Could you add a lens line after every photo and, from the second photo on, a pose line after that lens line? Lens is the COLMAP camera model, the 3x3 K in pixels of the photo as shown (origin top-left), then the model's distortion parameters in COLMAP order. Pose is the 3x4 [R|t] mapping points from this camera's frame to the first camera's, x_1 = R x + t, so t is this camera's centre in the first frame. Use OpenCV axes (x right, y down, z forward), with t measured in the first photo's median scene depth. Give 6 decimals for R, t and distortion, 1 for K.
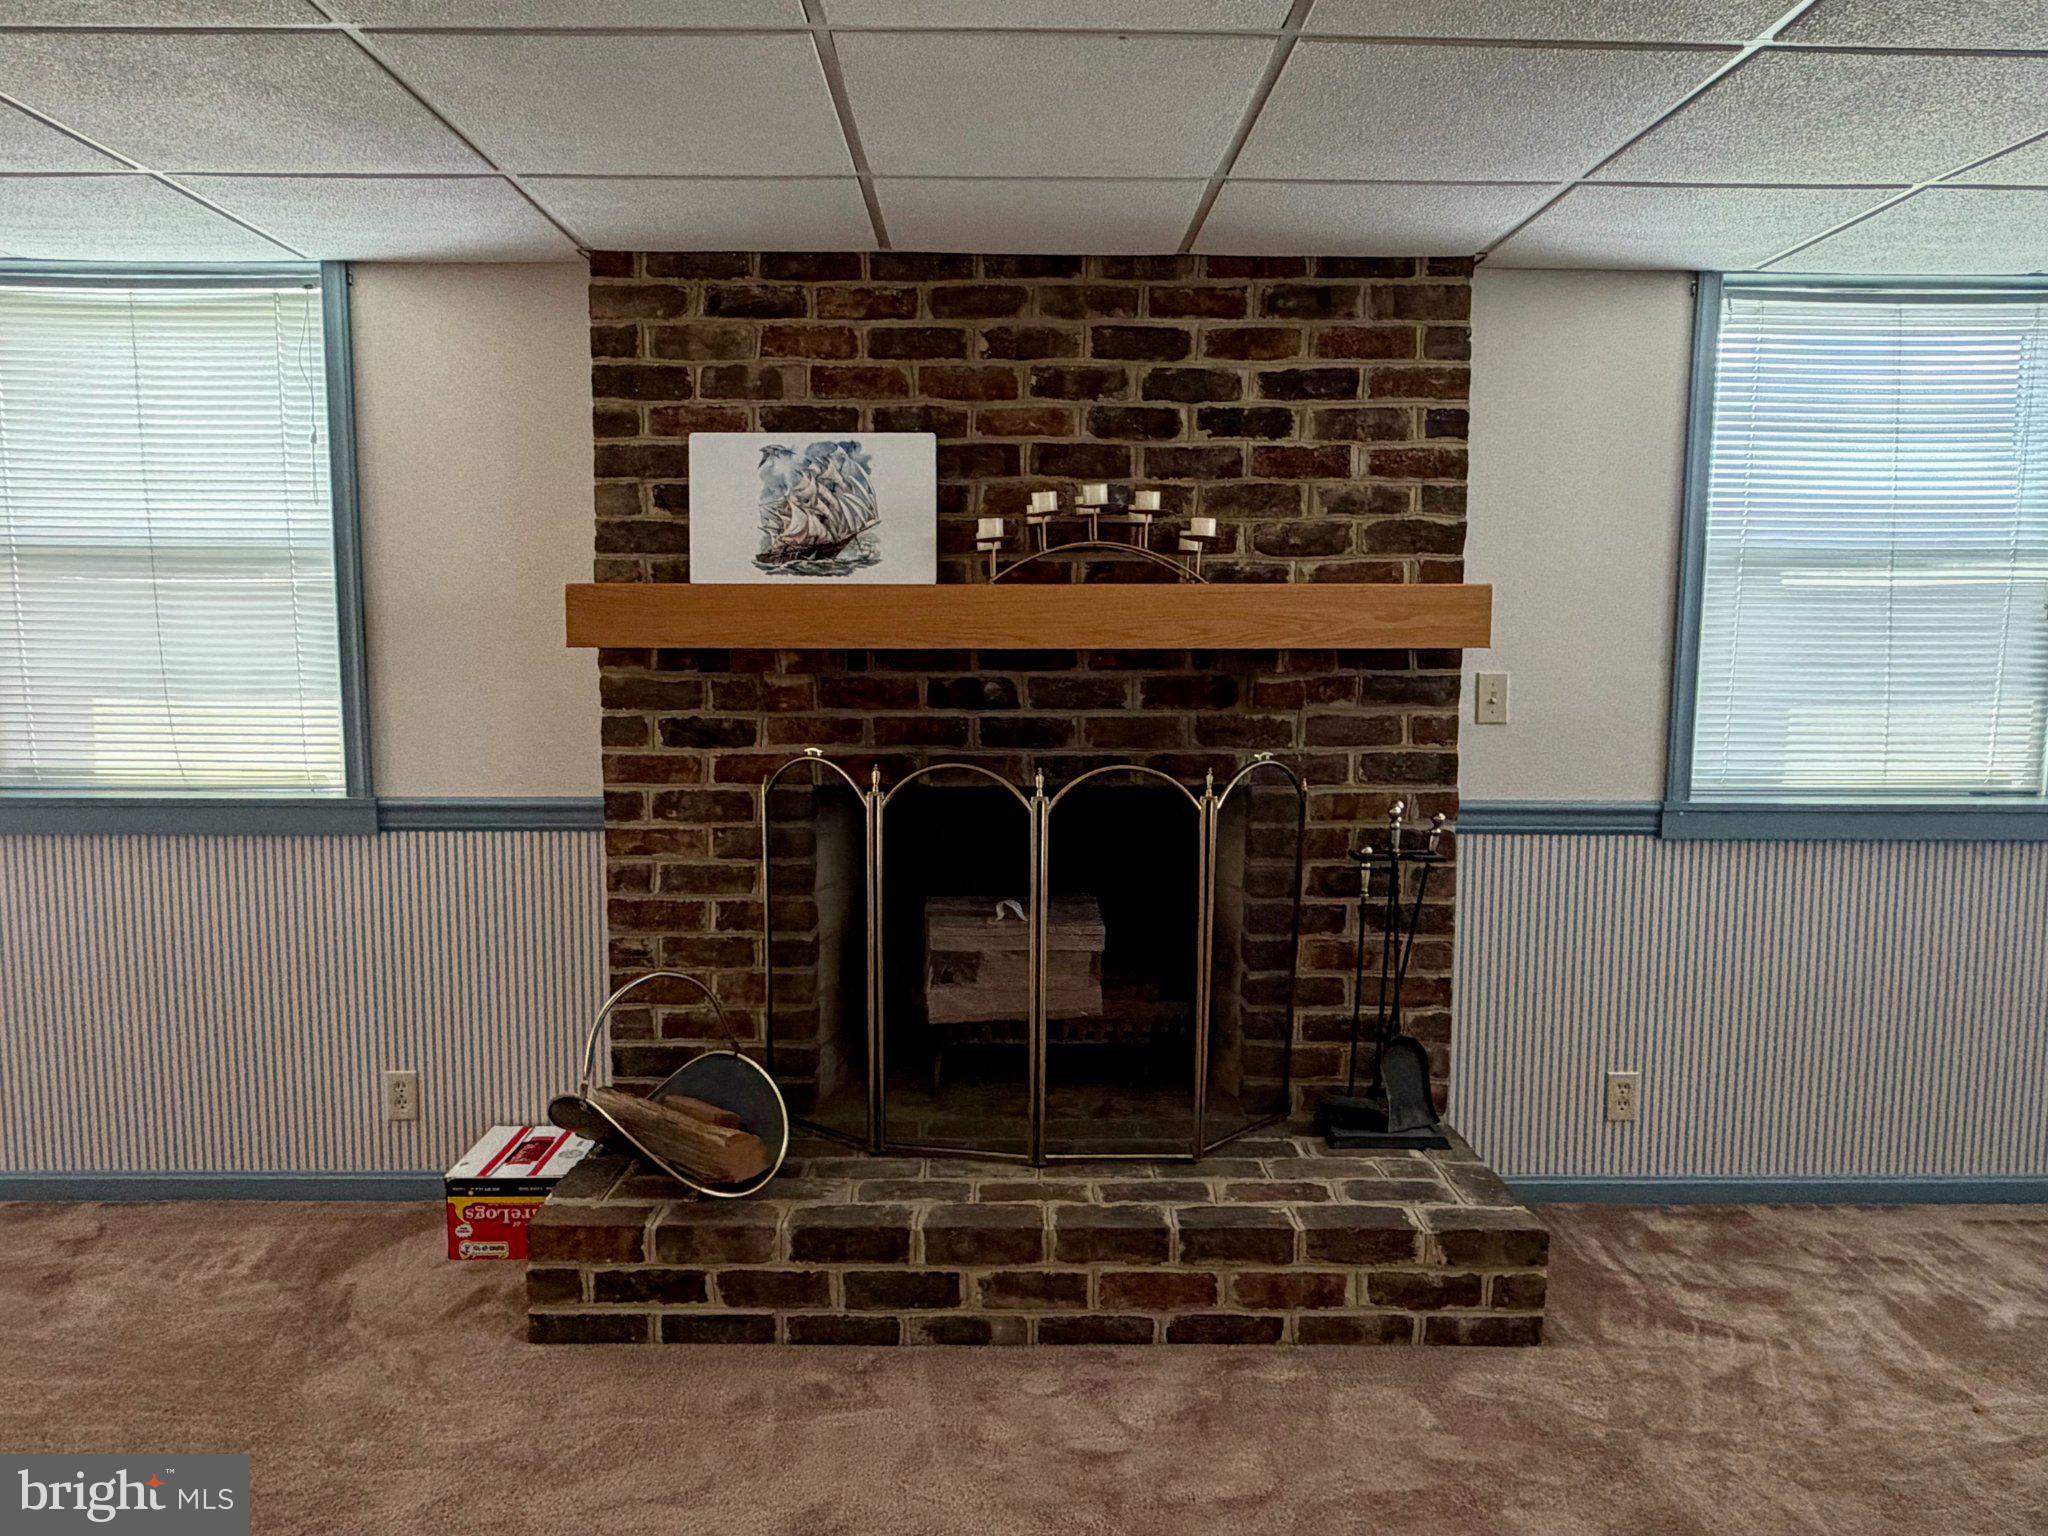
lens RADIAL K [[1429.5, 0, 1023.5], [0, 1429.5, 773.8], [0, 0, 1]] dist [-0.003587, 0.001259]
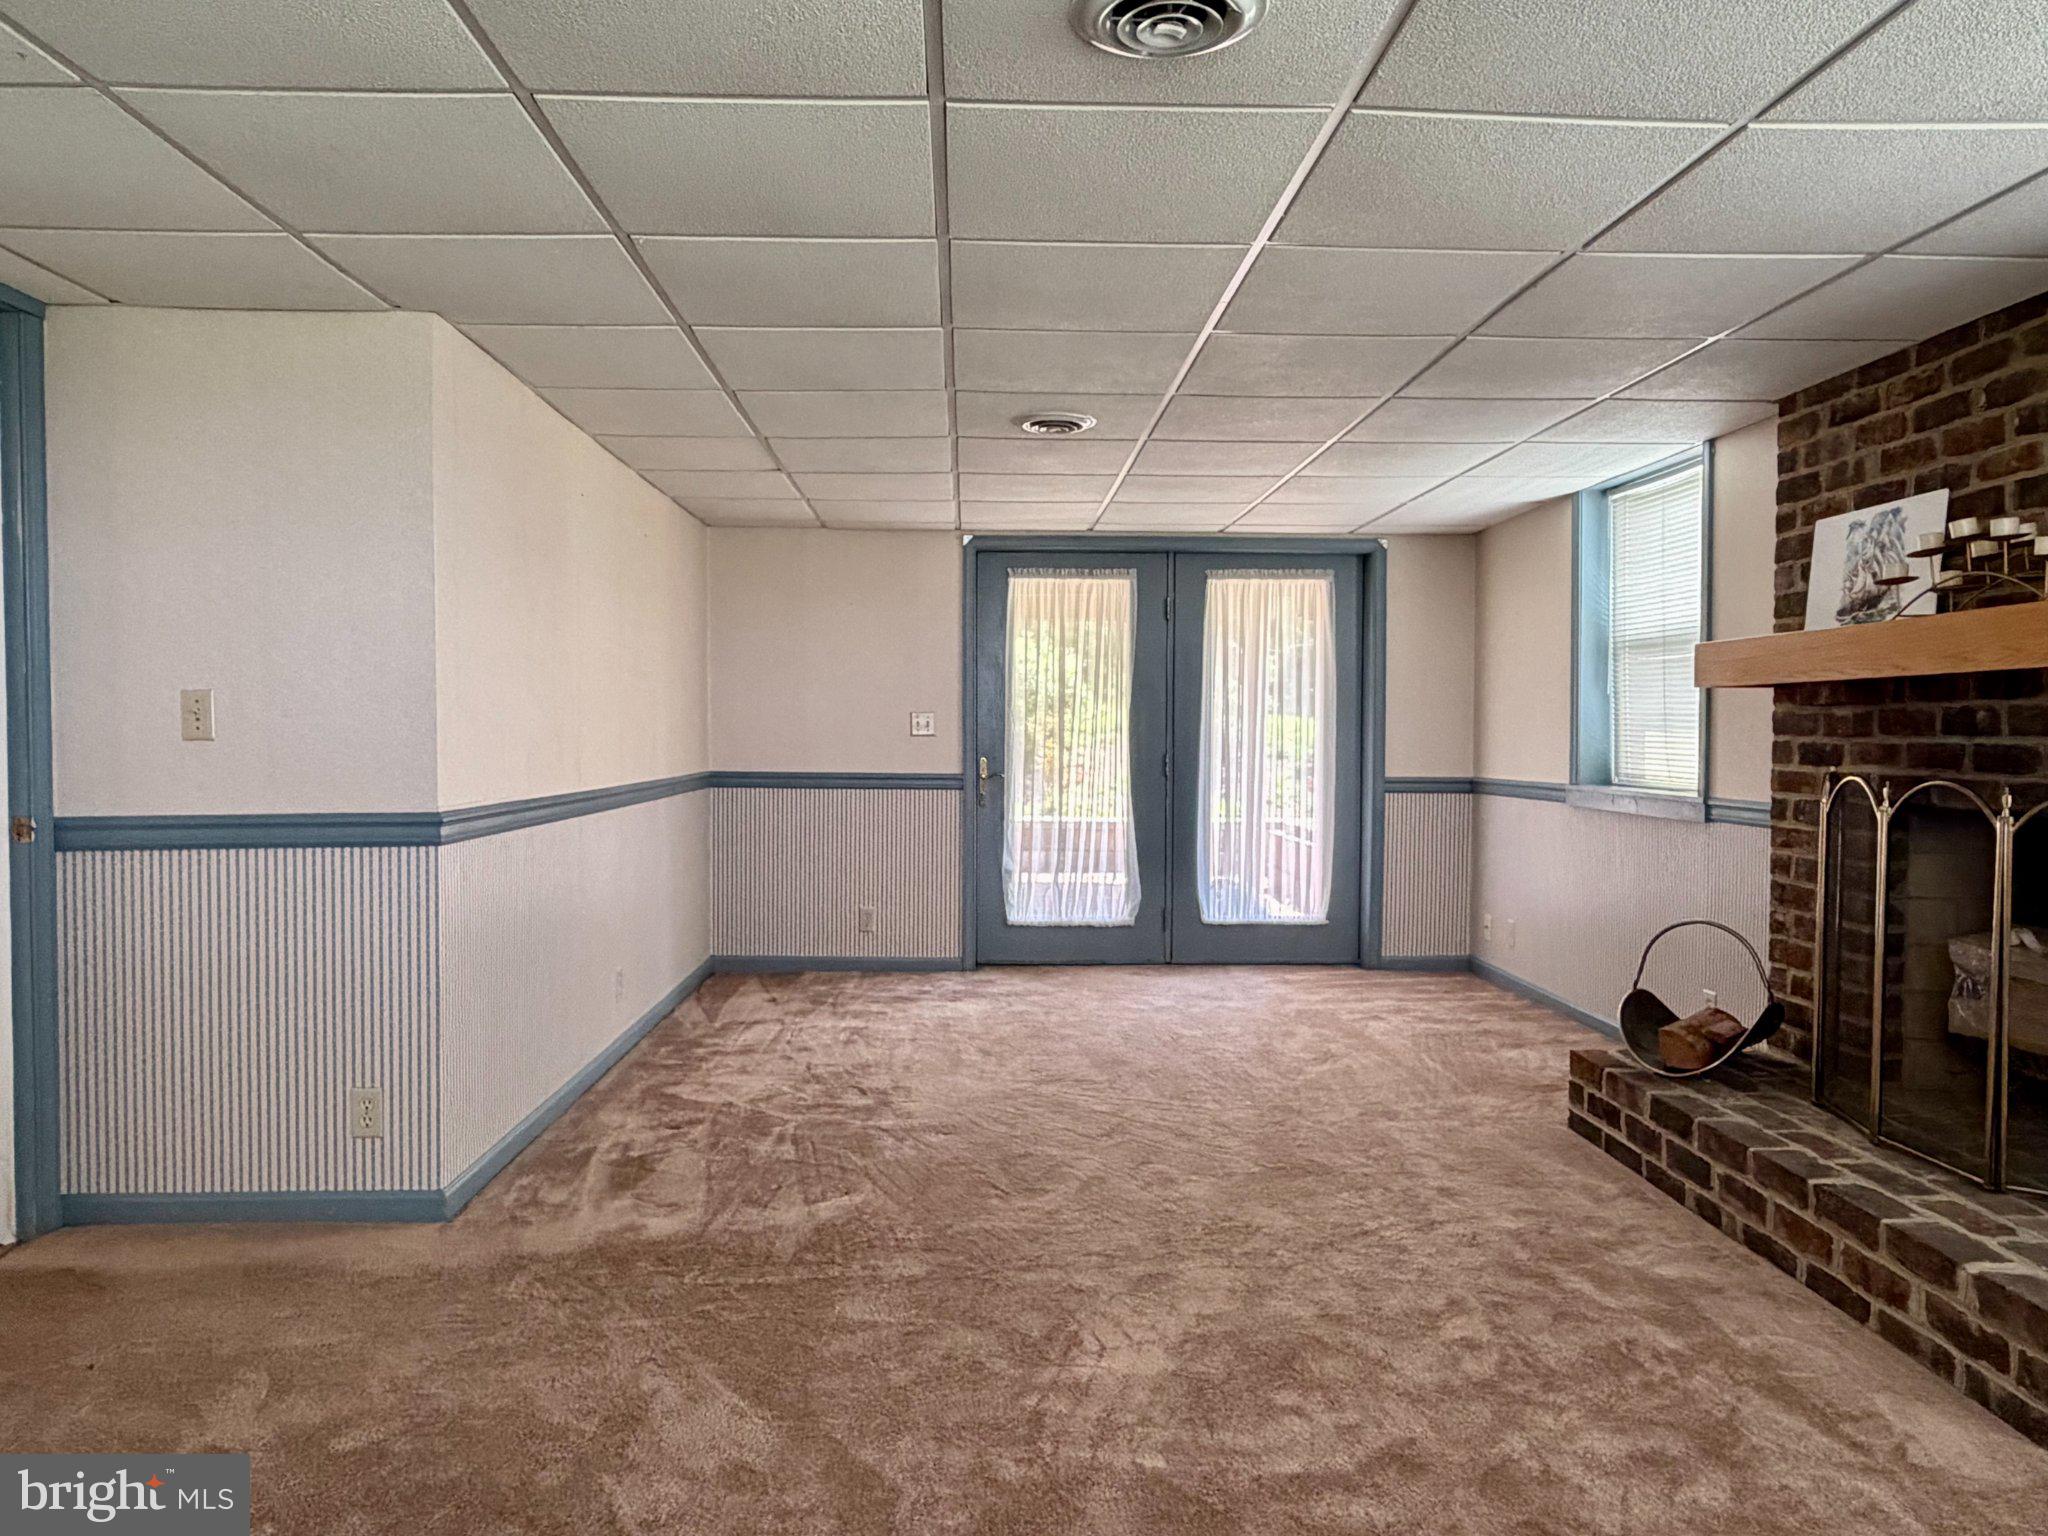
lens RADIAL K [[1429.5, 0, 1023.0], [0, 1429.5, 768.5], [0, 0, 1]] dist [-0.003587, 0.001259]
pose [[0.029634, 0.023927, -0.999274, 1.036575], [-0.103060, 0.994459, 0.020755, 0.030466], [0.994234, 0.102370, 0.031935, 0.270245]]
